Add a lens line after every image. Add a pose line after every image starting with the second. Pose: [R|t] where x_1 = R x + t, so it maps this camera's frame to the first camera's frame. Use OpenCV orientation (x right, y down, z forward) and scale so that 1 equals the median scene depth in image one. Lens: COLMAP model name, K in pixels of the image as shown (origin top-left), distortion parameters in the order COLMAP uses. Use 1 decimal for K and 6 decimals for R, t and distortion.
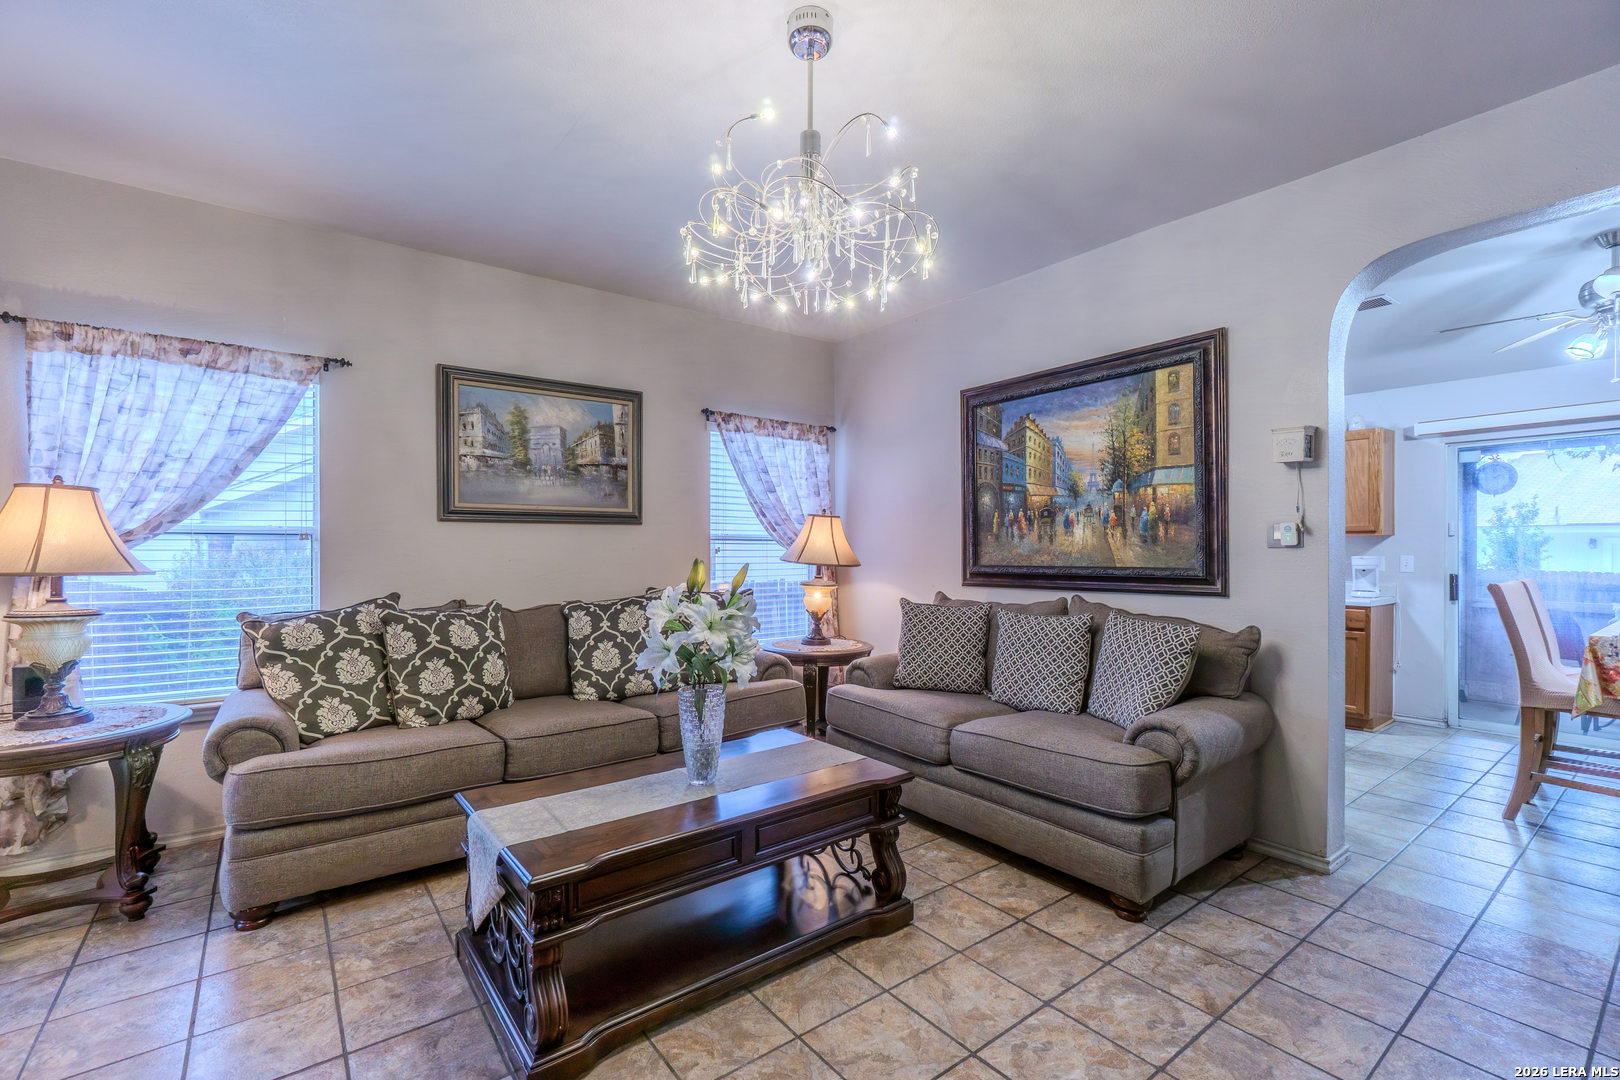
lens RADIAL K [[710.6, 0, 805.0], [0, 710.6, 550.1], [0, 0, 1]] dist [-0.001780, -0.000215]
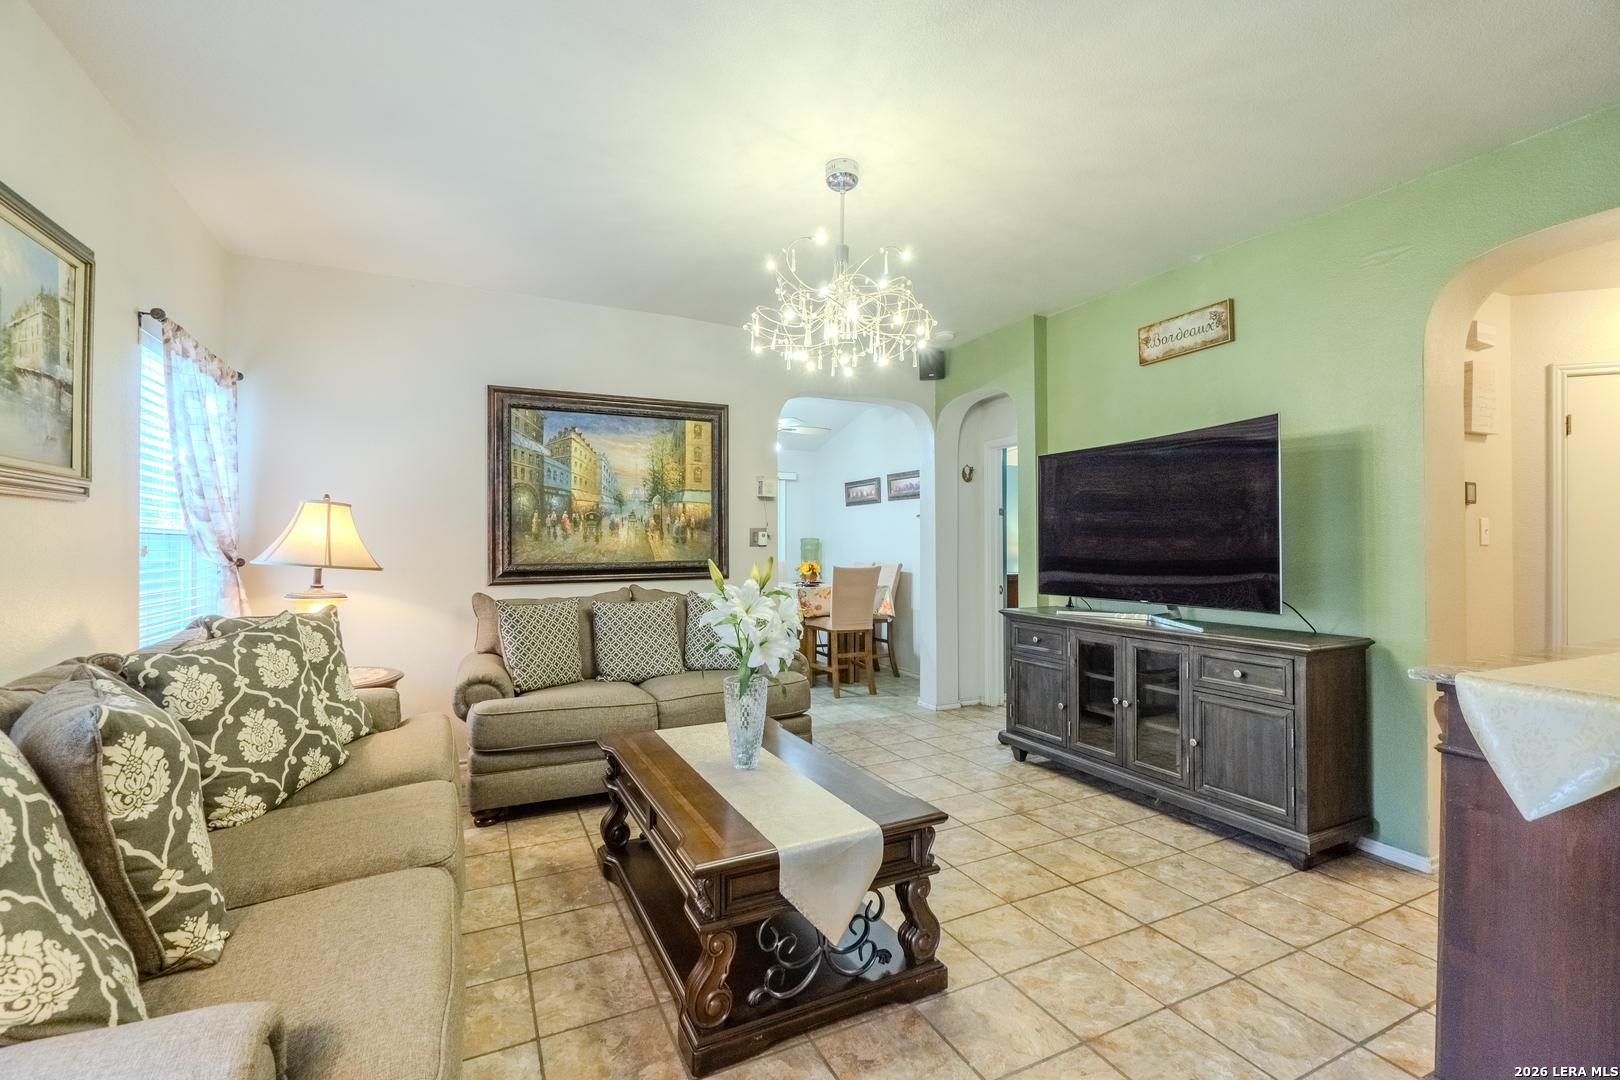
lens RADIAL K [[704.3, 0, 810.0], [0, 704.3, 540.0], [0, 0, 1]] dist [-0.000804, 0.000133]
pose [[0.191149, 0.008493, 0.981524, -0.728567], [0.001750, 0.999958, -0.008993, -0.003117], [-0.981559, 0.003437, 0.191126, 0.437445]]
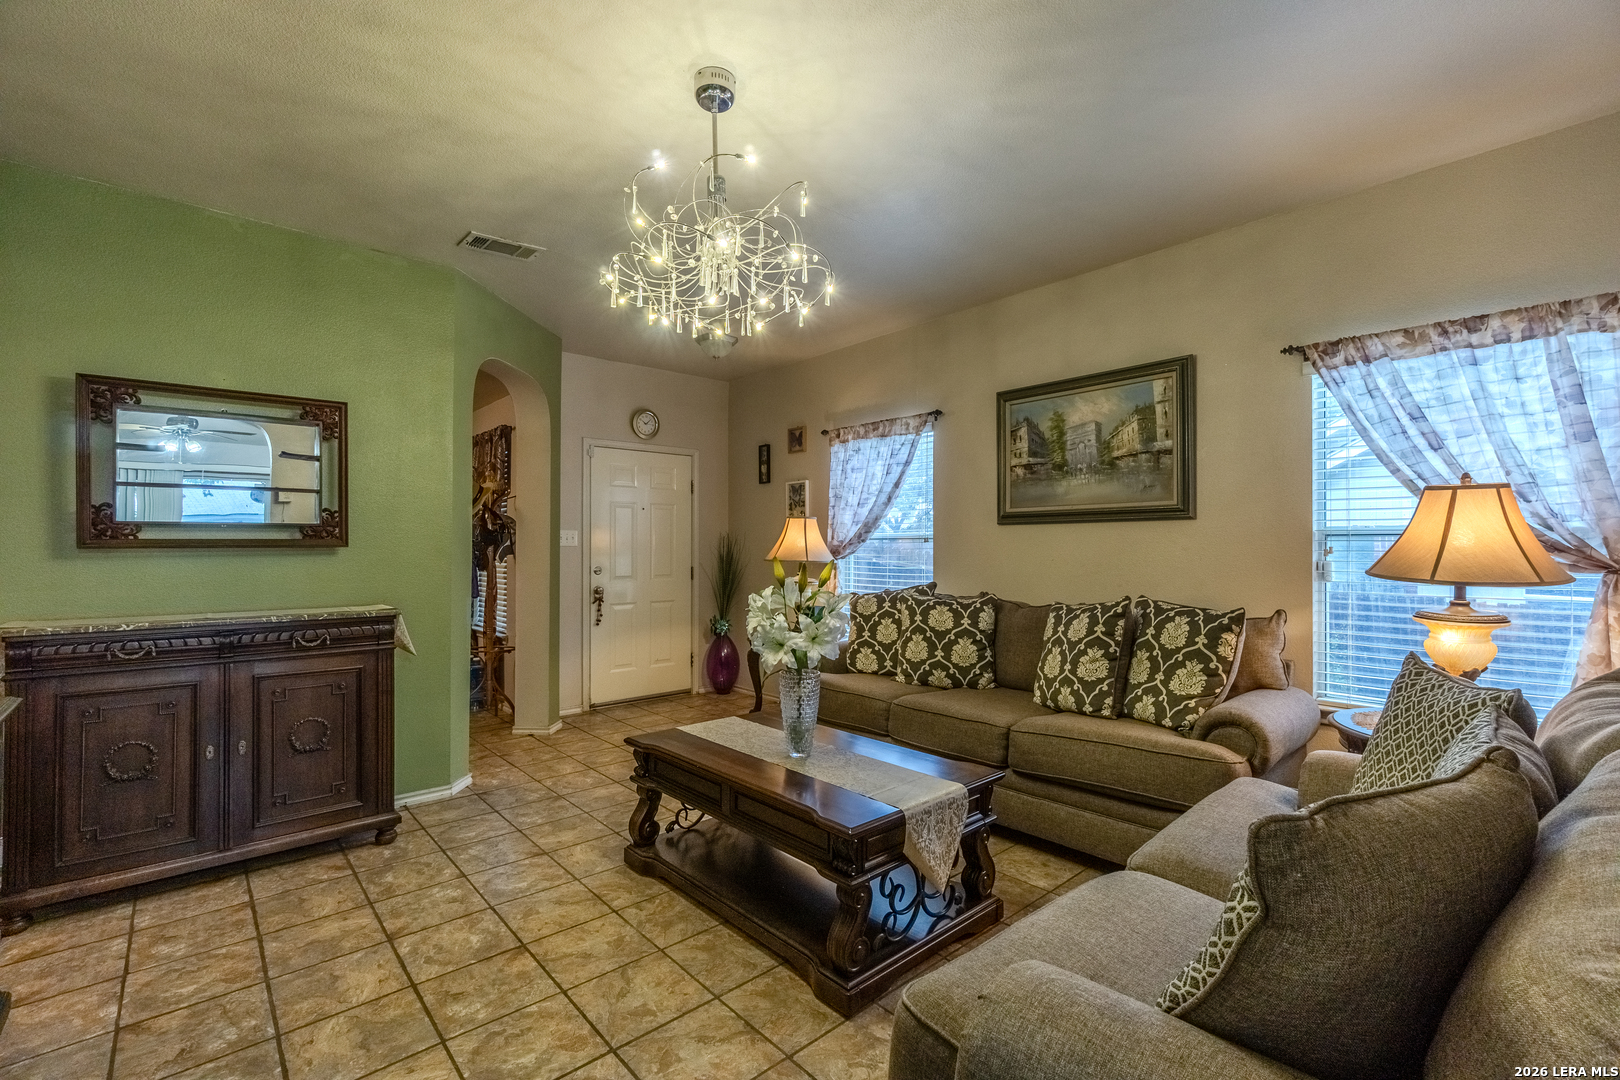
lens RADIAL K [[704.3, 0, 810.0], [0, 704.3, 540.0], [0, 0, 1]] dist [-0.000804, 0.000133]
pose [[0.077950, -0.009712, -0.996910, 0.611927], [-0.001098, 0.999951, -0.009827, -0.003927], [0.996957, 0.001860, 0.077935, 0.579936]]
